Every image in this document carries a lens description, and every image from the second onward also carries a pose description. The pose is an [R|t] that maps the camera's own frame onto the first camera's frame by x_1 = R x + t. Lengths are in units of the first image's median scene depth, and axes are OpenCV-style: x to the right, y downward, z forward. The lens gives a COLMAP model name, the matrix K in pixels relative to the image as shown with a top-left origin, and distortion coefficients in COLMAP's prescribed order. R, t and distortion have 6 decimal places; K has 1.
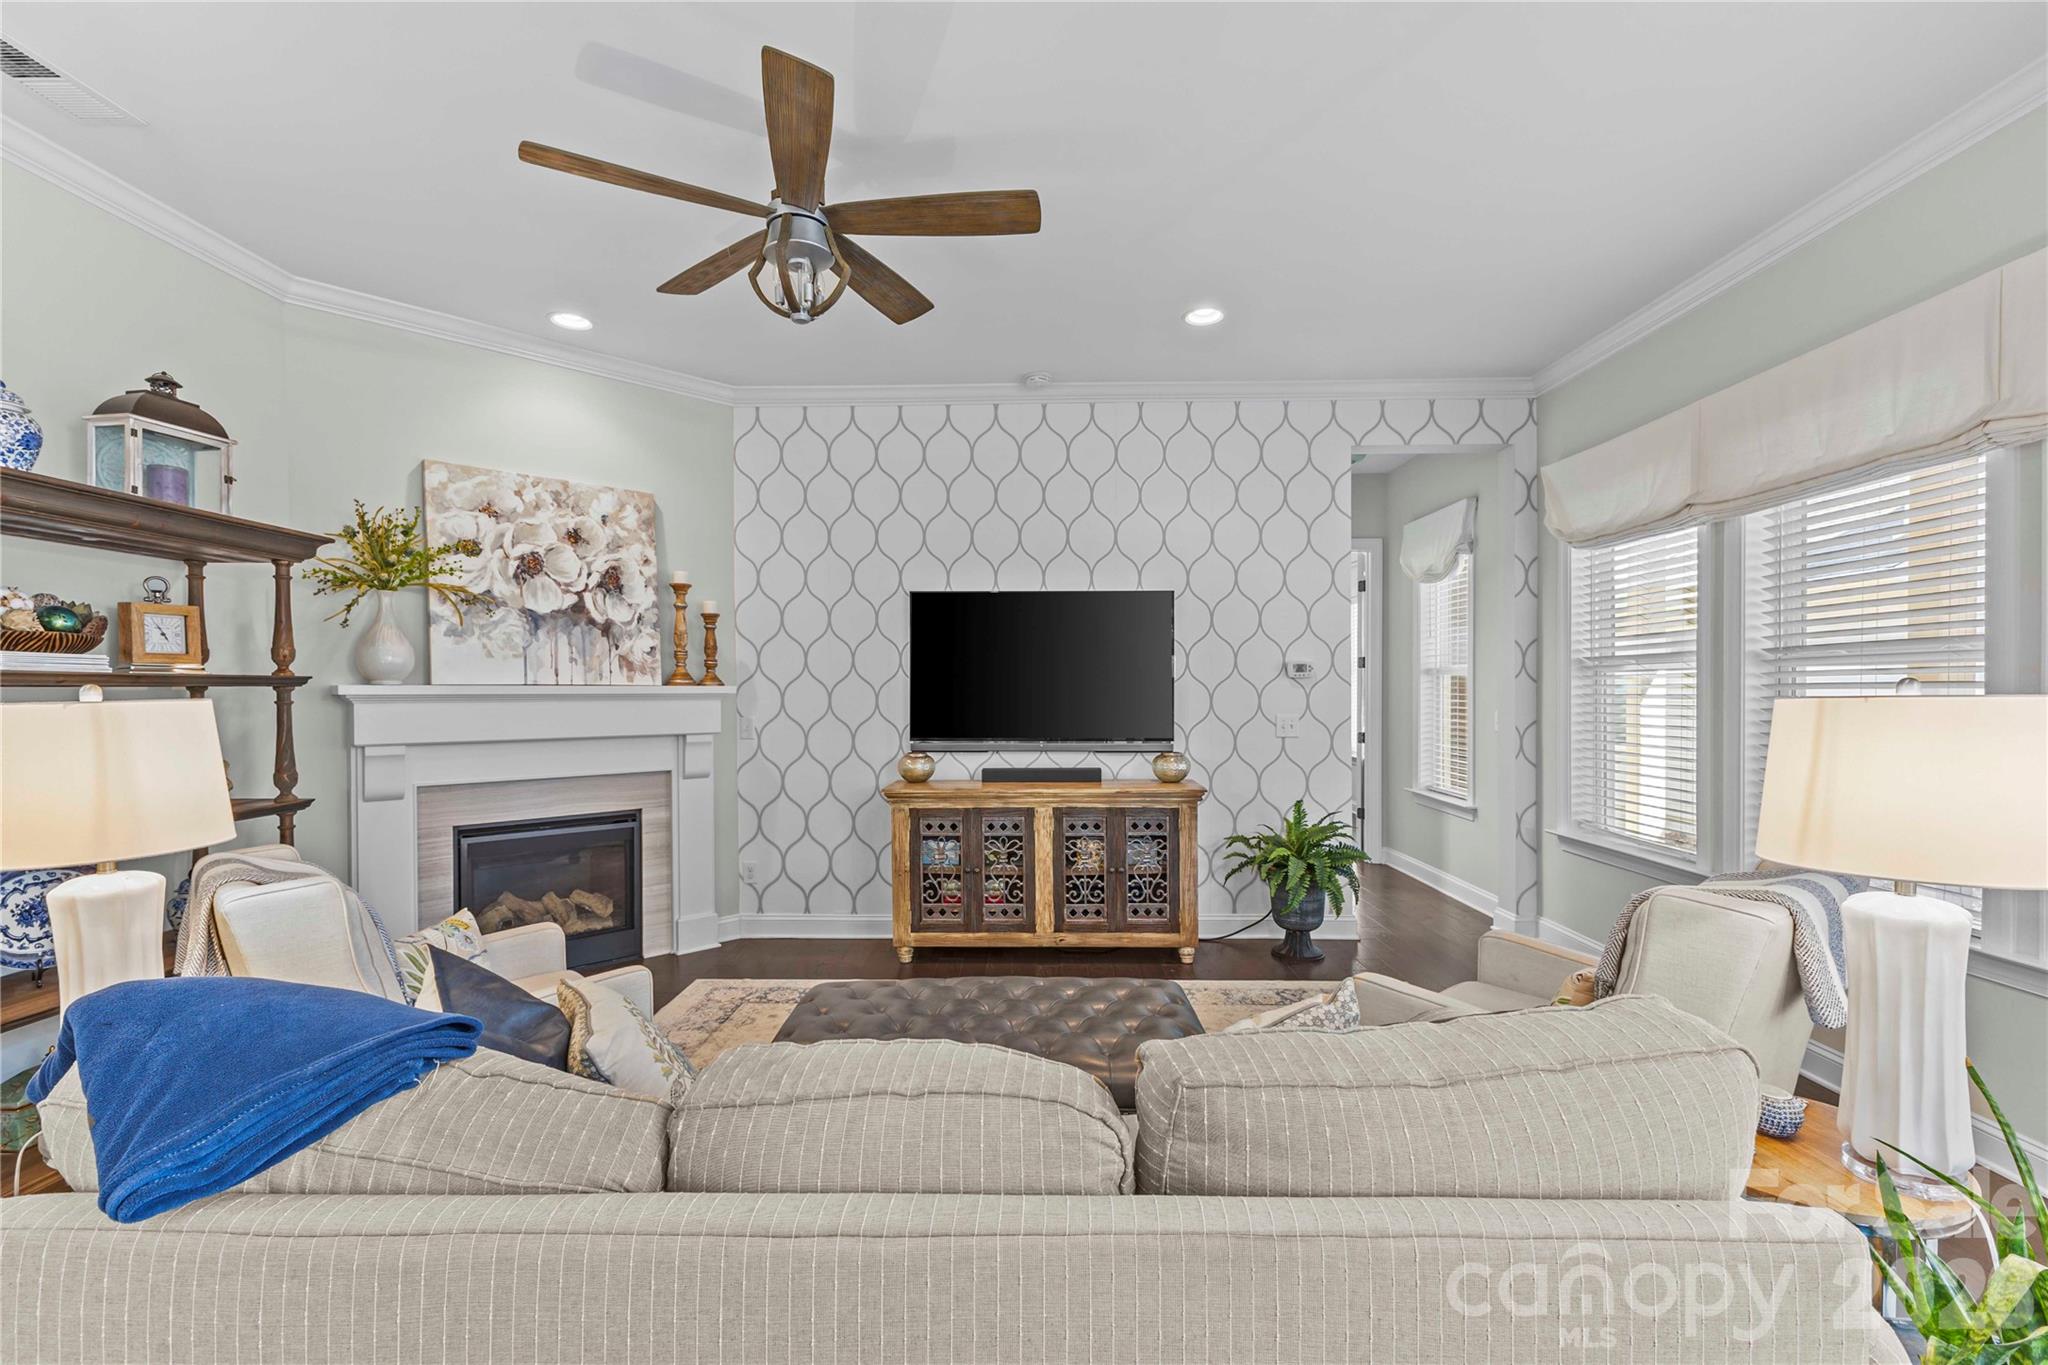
lens RADIAL K [[884.8, 0, 1028.8], [0, 884.8, 703.5], [0, 0, 1]] dist [0.001721, -0.000281]
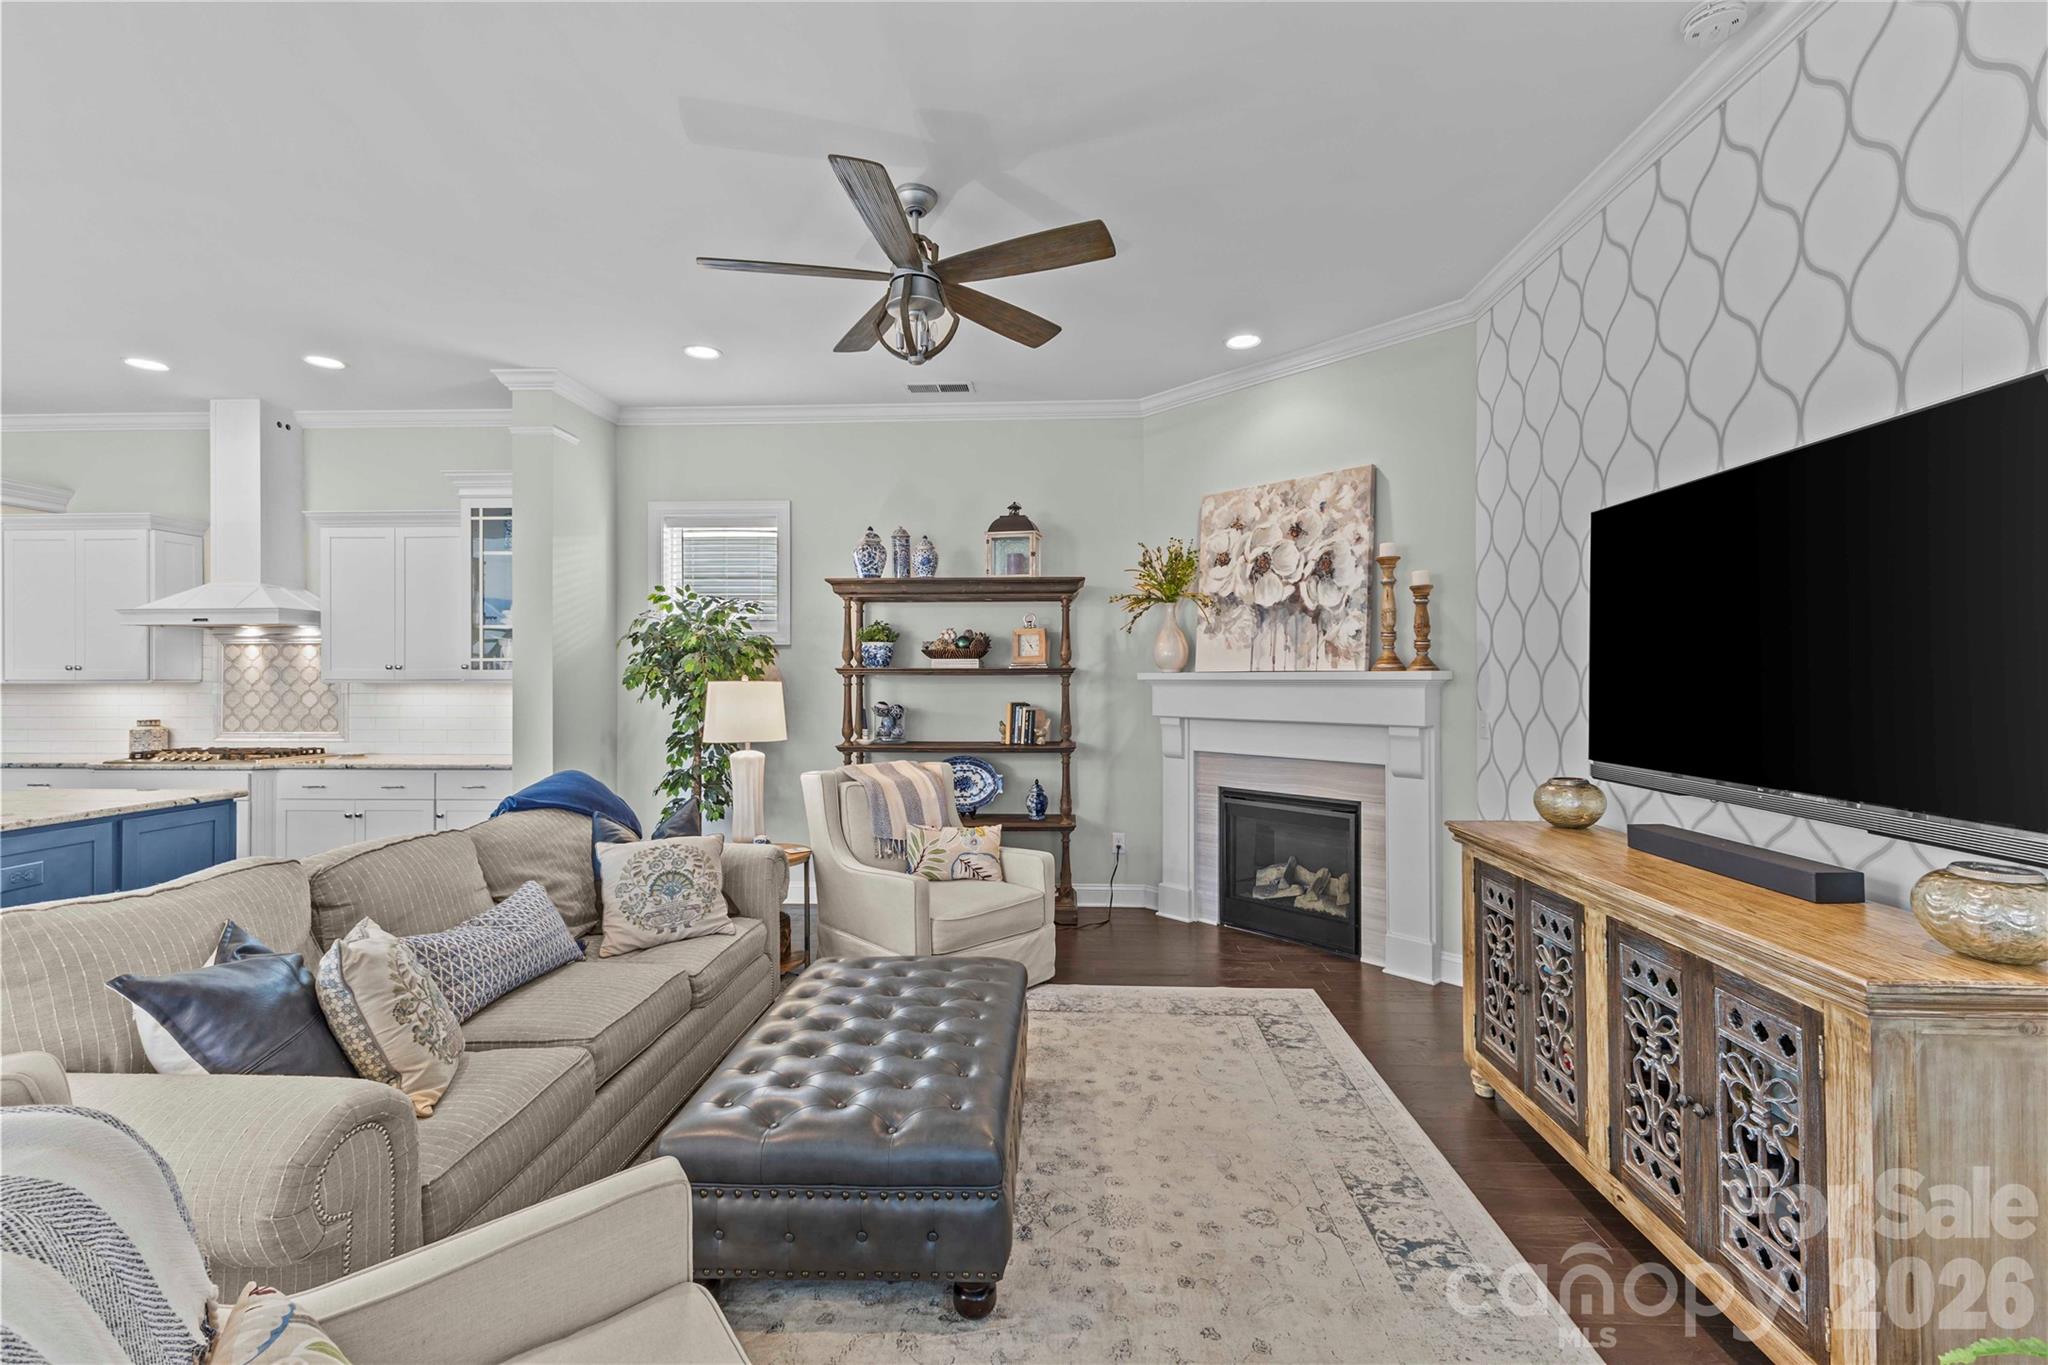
lens RADIAL K [[880.8, 0, 1026.1], [0, 880.8, 677.8], [0, 0, 1]] dist [0.006178, -0.000029]
pose [[-0.039511, 0.000961, -0.999219, 0.577116], [-0.012969, 0.999915, 0.001475, -0.011105], [0.999135, 0.013017, -0.039495, 0.760930]]
